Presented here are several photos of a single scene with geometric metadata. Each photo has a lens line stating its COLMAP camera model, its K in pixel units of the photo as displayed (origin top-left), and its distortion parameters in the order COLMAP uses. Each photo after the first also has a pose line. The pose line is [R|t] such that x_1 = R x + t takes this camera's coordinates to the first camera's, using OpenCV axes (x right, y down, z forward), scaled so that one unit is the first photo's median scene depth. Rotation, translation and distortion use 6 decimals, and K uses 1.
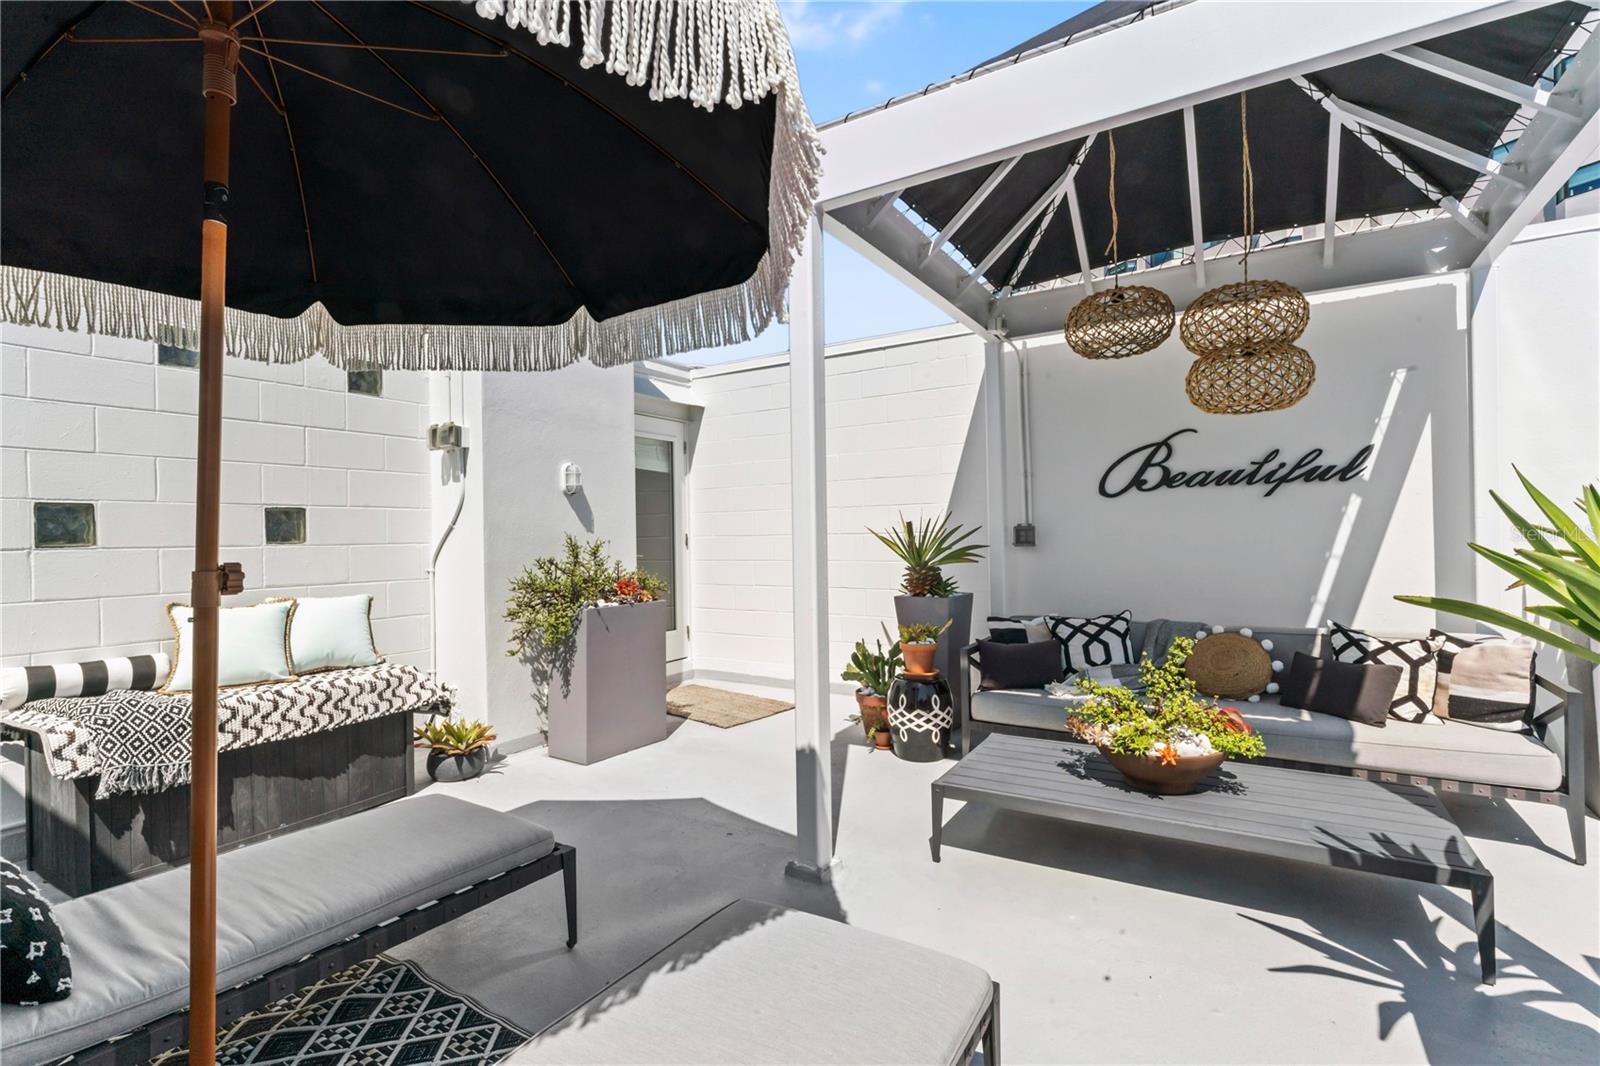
lens RADIAL K [[733.6, 0, 797.2], [0, 733.6, 530.5], [0, 0, 1]] dist [-0.018042, 0.000001]
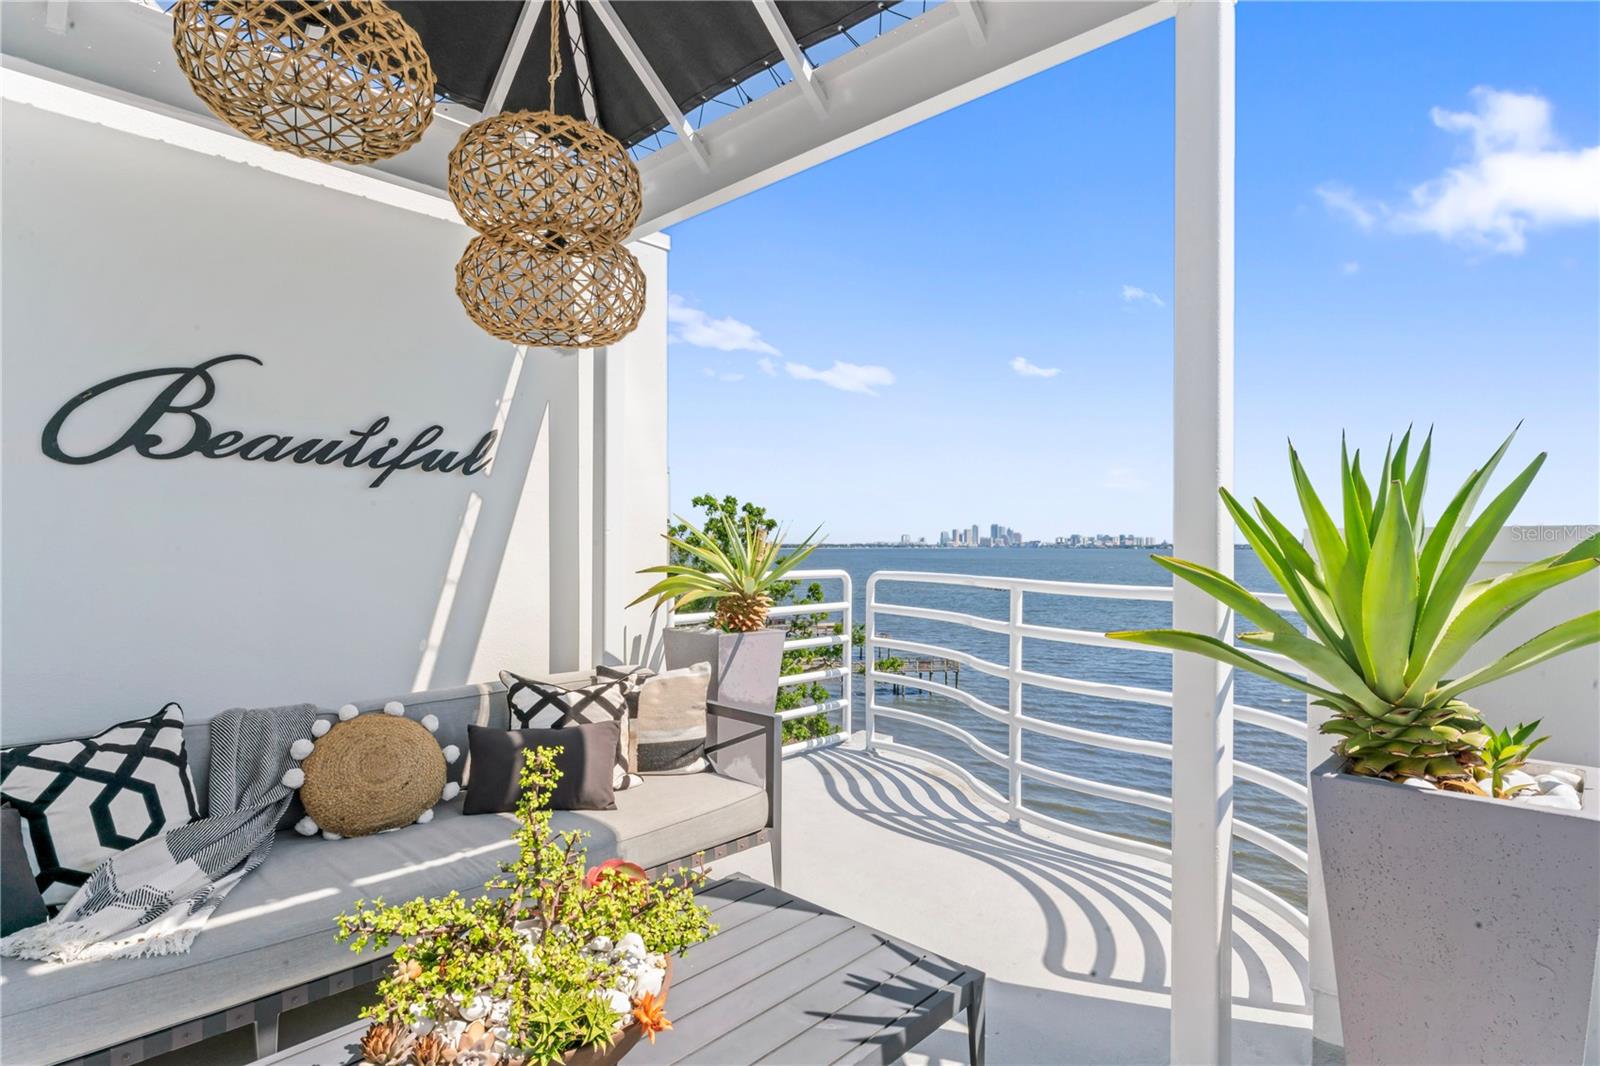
lens RADIAL K [[836.3, 0, 810.8], [0, 836.3, 534.7], [0, 0, 1]] dist [-0.011206, 0.000605]
pose [[0.195810, 0.030780, 0.980159, 0.004481], [-0.010370, 0.999516, -0.029316, 0.012671], [-0.980587, -0.004424, 0.196035, 0.510582]]
